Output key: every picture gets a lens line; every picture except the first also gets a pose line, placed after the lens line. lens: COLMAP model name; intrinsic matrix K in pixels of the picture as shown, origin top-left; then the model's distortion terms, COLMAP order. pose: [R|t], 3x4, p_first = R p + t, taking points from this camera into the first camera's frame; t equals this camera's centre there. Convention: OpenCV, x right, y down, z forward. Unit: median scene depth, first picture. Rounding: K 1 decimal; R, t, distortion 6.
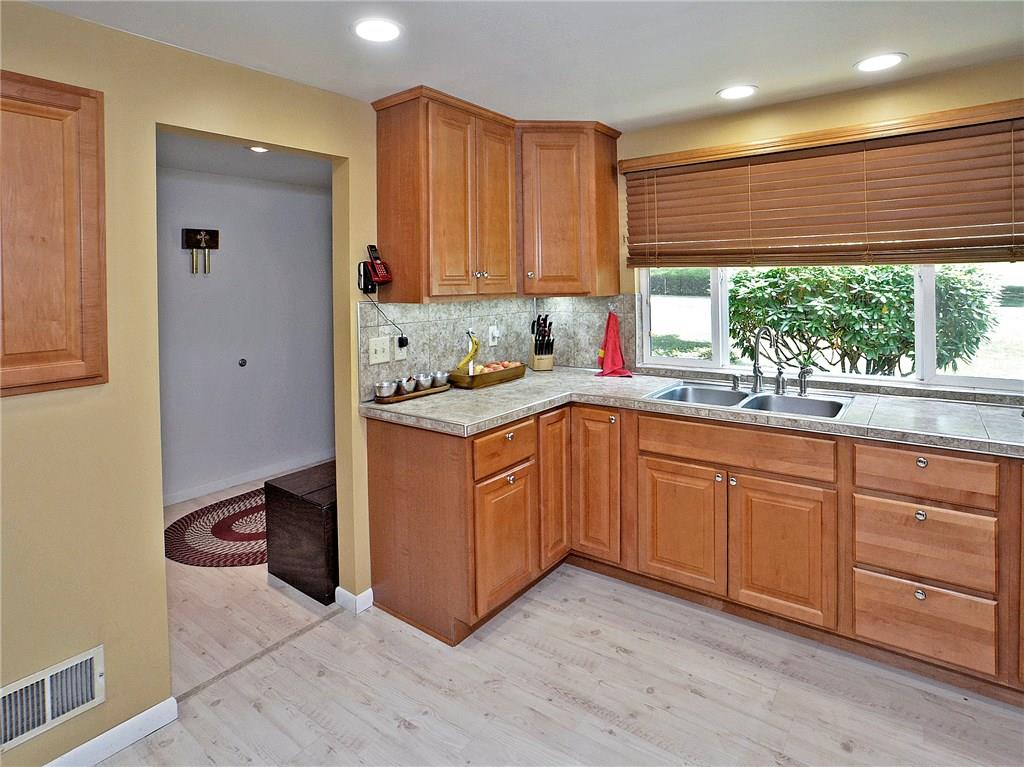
lens RADIAL K [[571.2, 0, 512.0], [0, 571.2, 383.5], [0, 0, 1]] dist [-0.000314, 0.000857]
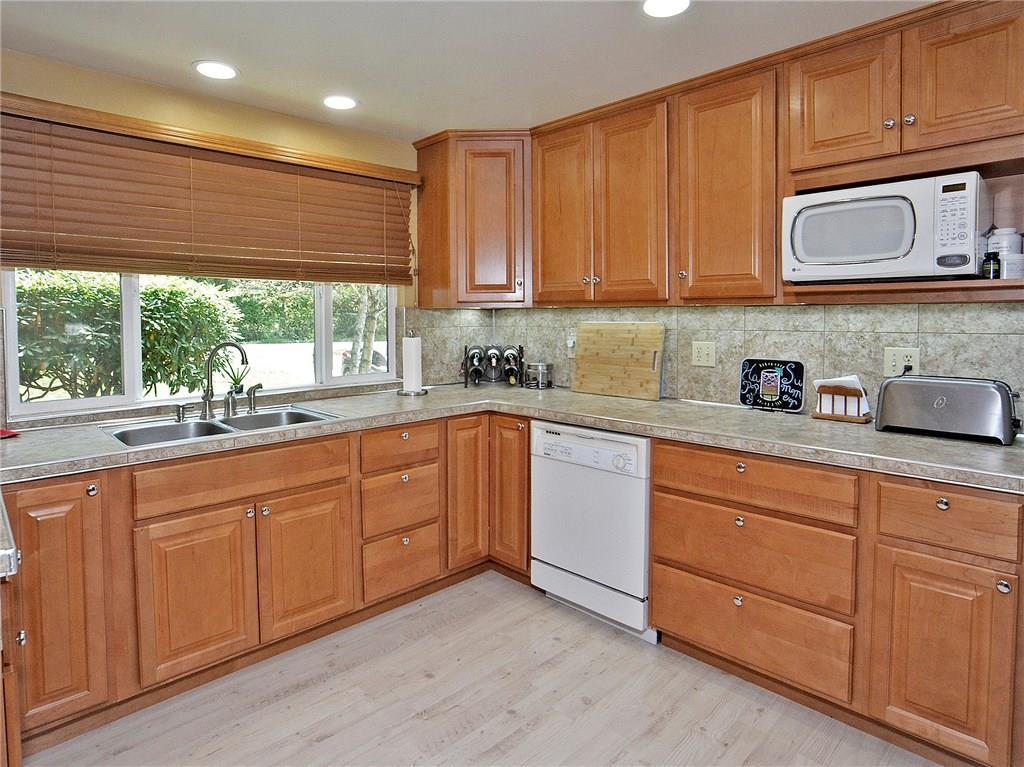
lens RADIAL K [[582.0, 0, 509.5], [0, 582.0, 405.6], [0, 0, 1]] dist [-0.000615, 0.000027]
pose [[0.187488, -0.145075, 0.971494, -0.416093], [0.173849, 0.978320, 0.112544, -0.029172], [-0.966760, 0.147793, 0.208644, 0.409200]]
